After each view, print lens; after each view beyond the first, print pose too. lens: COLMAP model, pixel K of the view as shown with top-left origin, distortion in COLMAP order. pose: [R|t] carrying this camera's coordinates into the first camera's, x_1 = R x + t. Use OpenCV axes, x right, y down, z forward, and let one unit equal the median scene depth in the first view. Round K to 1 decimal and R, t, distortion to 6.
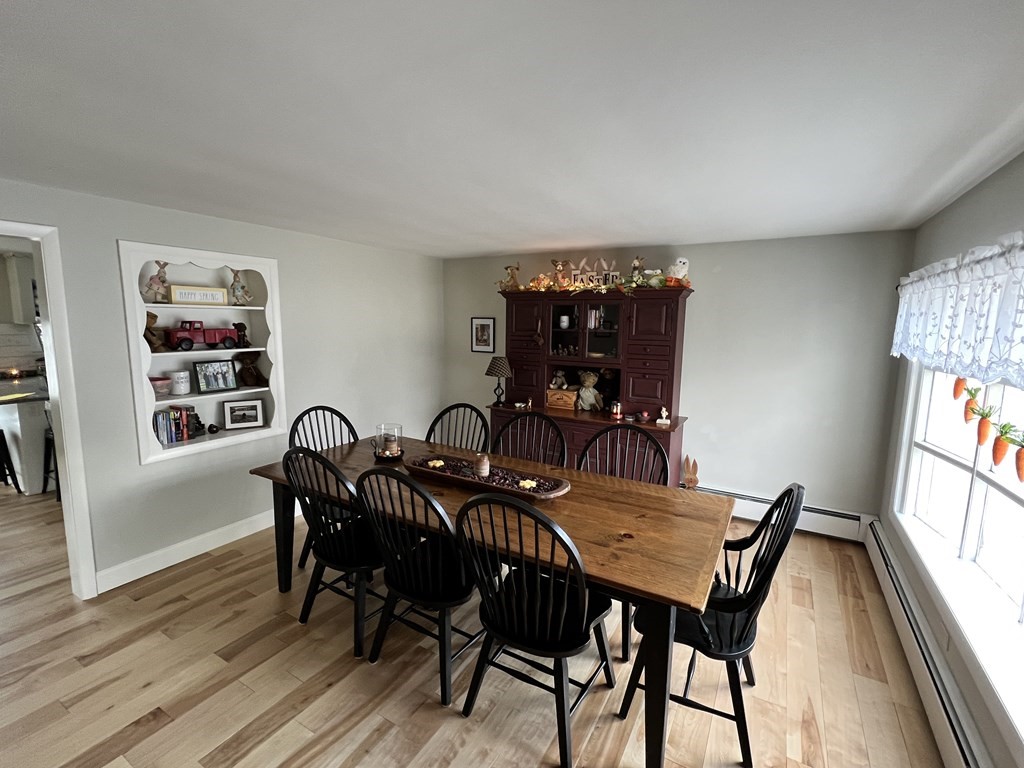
lens RADIAL K [[463.8, 0, 510.7], [0, 463.8, 384.3], [0, 0, 1]] dist [0.008480, -0.000081]
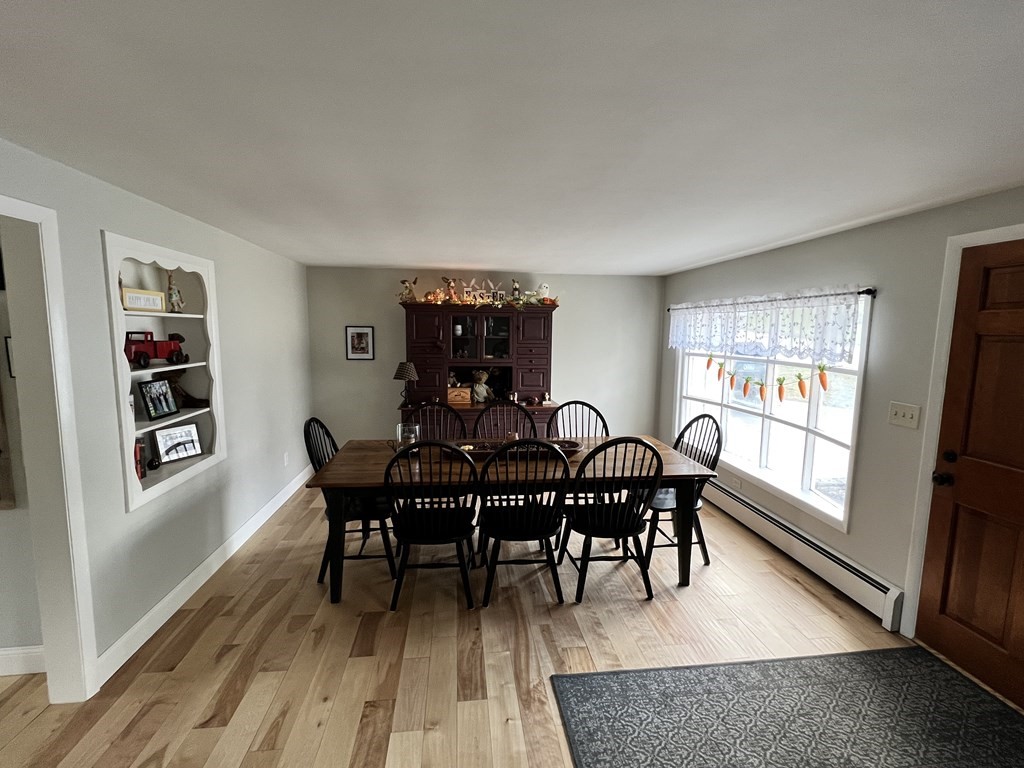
lens RADIAL K [[463.8, 0, 509.0], [0, 463.8, 383.8], [0, 0, 1]] dist [0.008480, -0.000081]
pose [[0.798056, -0.074078, 0.598012, -0.555858], [0.083422, 0.996441, 0.012104, -0.001058], [-0.596781, 0.040228, 0.801395, -0.027821]]
